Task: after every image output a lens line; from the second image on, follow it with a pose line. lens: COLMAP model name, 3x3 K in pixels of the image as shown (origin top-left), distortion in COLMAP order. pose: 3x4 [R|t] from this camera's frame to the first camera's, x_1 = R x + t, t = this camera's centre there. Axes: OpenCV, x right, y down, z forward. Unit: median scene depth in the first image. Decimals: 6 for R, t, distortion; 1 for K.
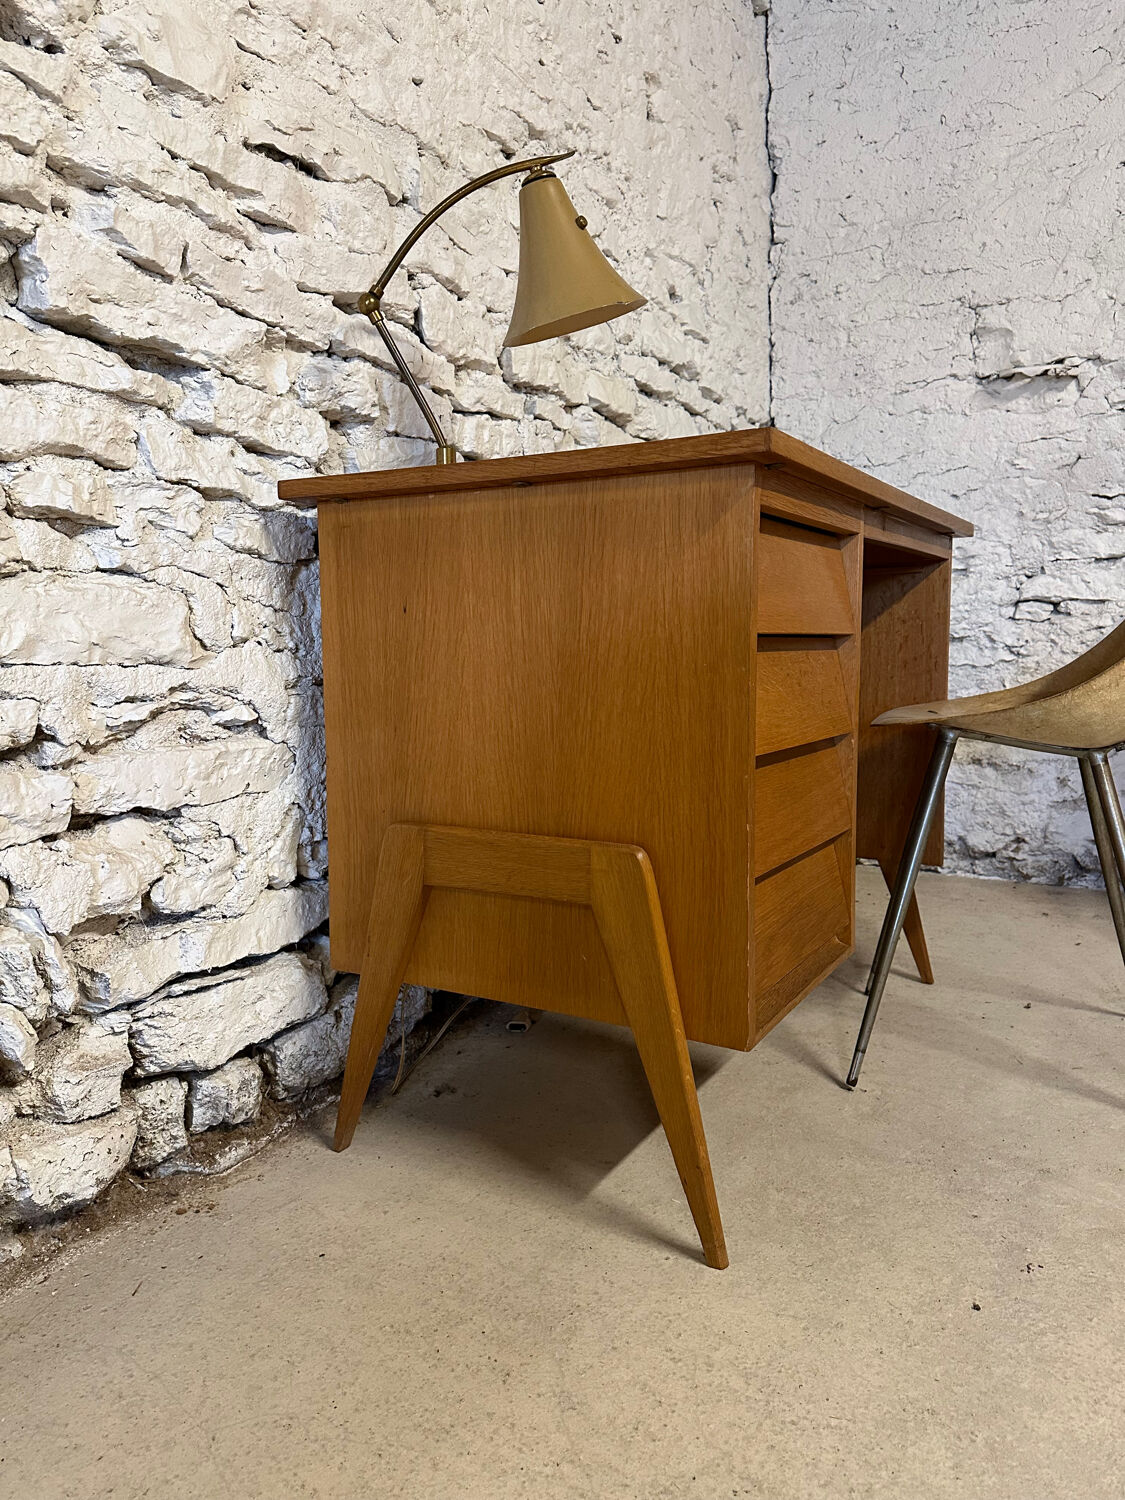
lens RADIAL K [[1055.2, 0, 560.7], [0, 1055.2, 743.0], [0, 0, 1]] dist [0.027509, -0.037653]
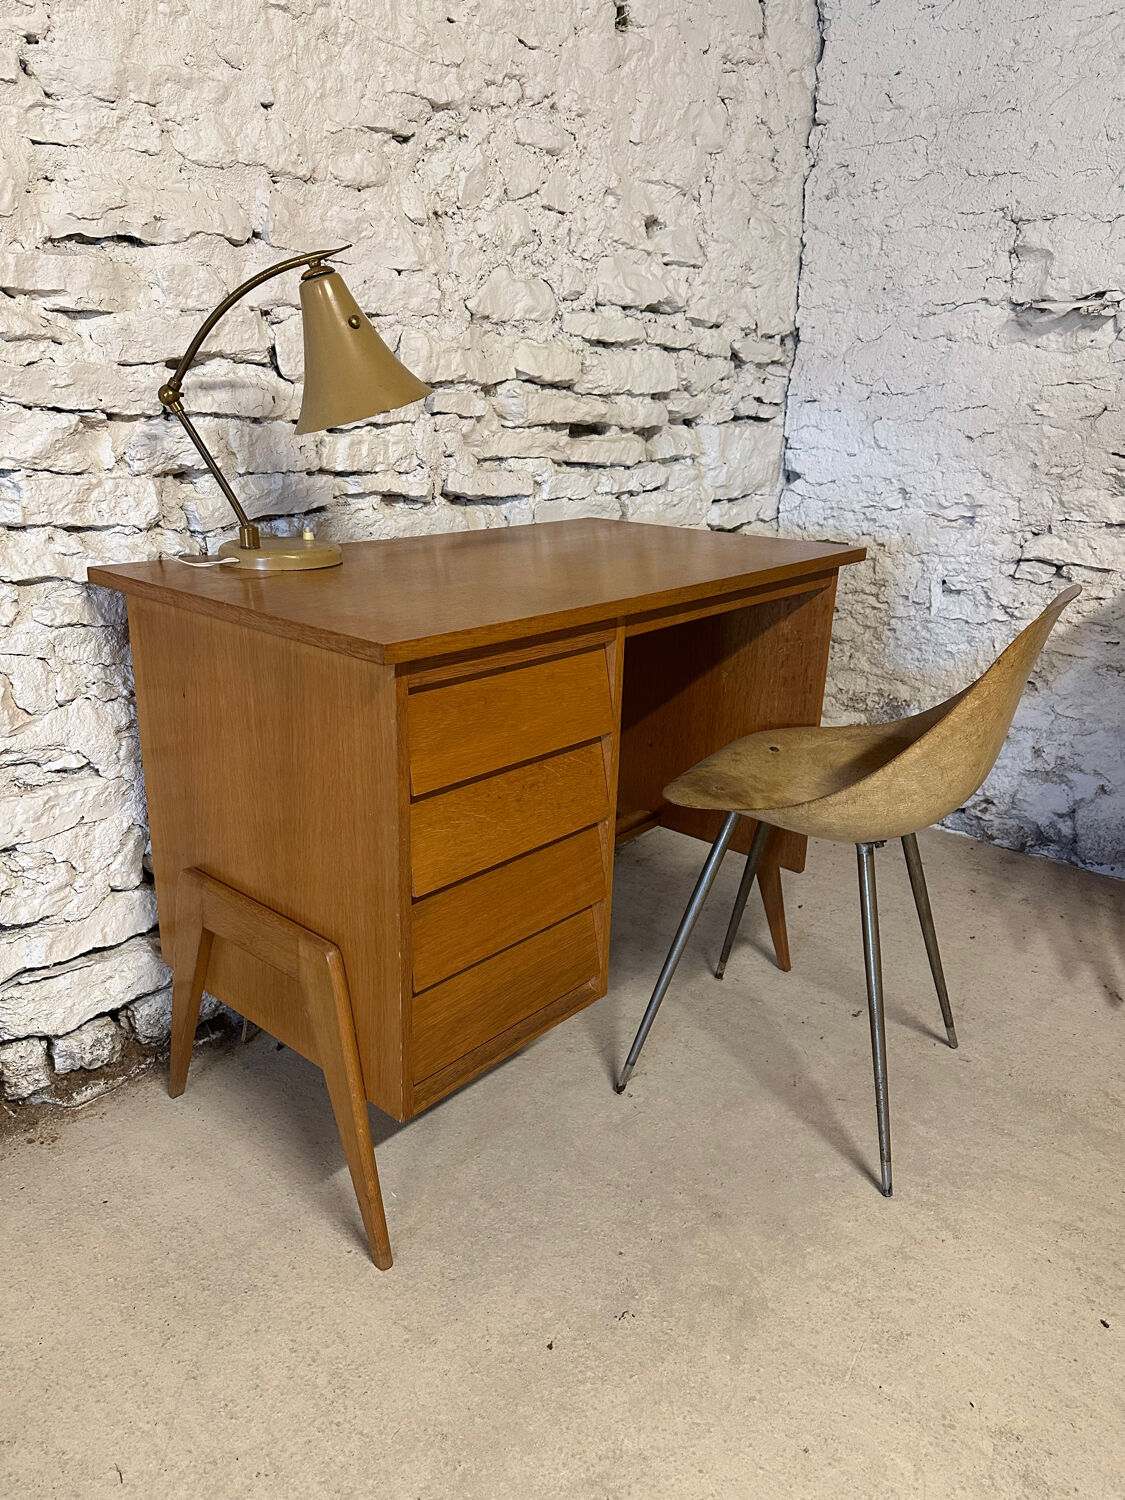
lens RADIAL K [[1055.6, 0, 560.0], [0, 1055.6, 749.9], [0, 0, 1]] dist [0.021532, -0.026920]
pose [[0.980870, 0.093395, -0.170797, 0.350645], [-0.052823, 0.972170, 0.228246, -0.274579], [0.187360, -0.214857, 0.958505, -0.023761]]
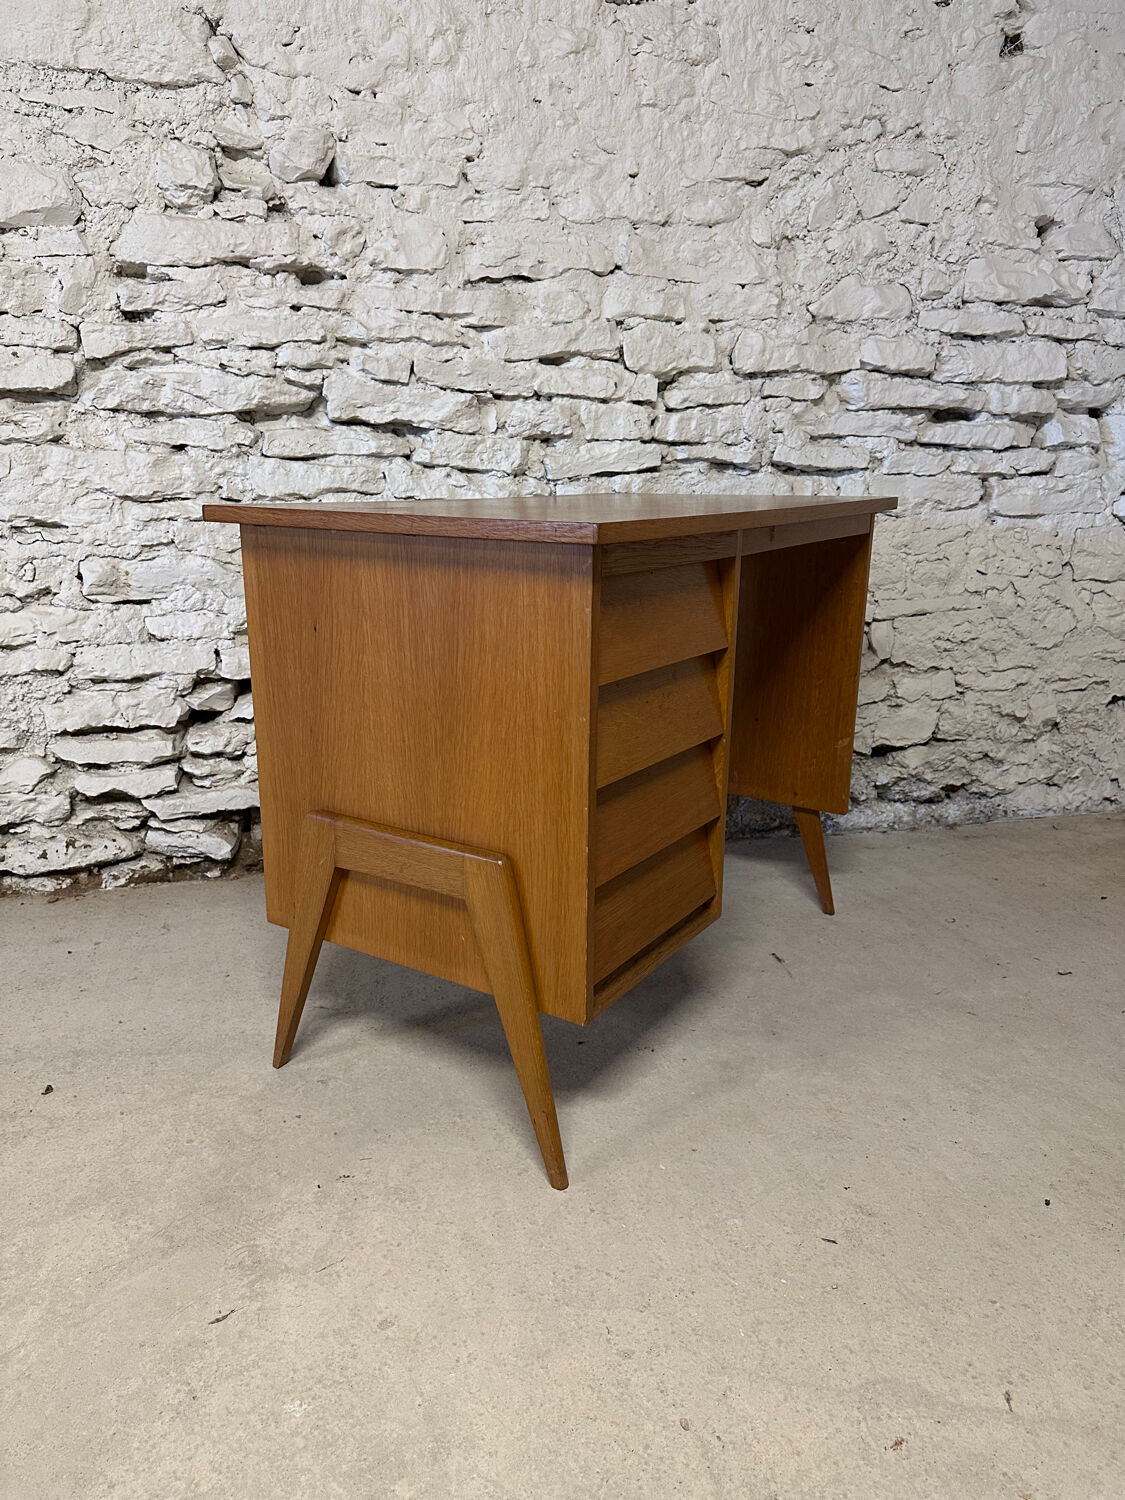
lens RADIAL K [[1055.9, 0, 561.5], [0, 1055.9, 751.3], [0, 0, 1]] dist [0.043292, -0.069132]
pose [[0.677711, 0.207526, -0.705437, 0.923177], [-0.085063, 0.975034, 0.205117, -0.162315], [0.730392, -0.079003, 0.678444, -0.071740]]
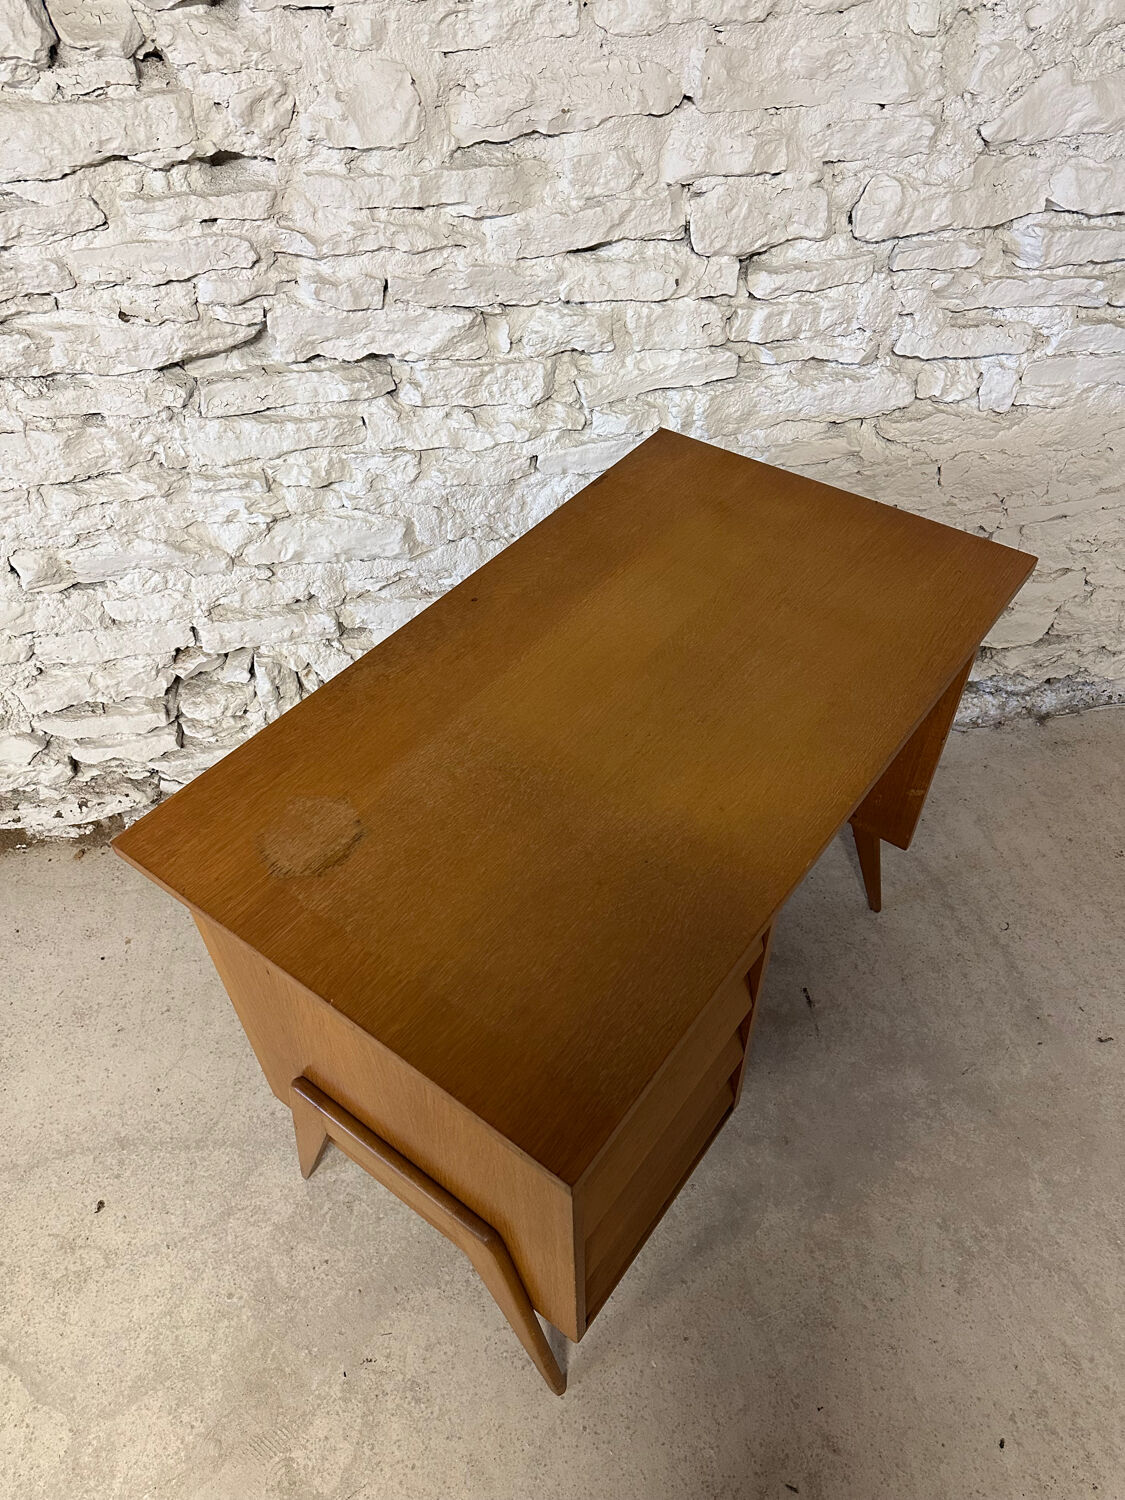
lens RADIAL K [[1059.7, 0, 571.2], [0, 1059.7, 748.3], [0, 0, 1]] dist [0.005179, -0.006984]
pose [[0.626075, 0.561012, -0.541568, 0.592927], [-0.065854, 0.730089, 0.680171, -0.706508], [0.776977, -0.390174, 0.494035, 0.242254]]
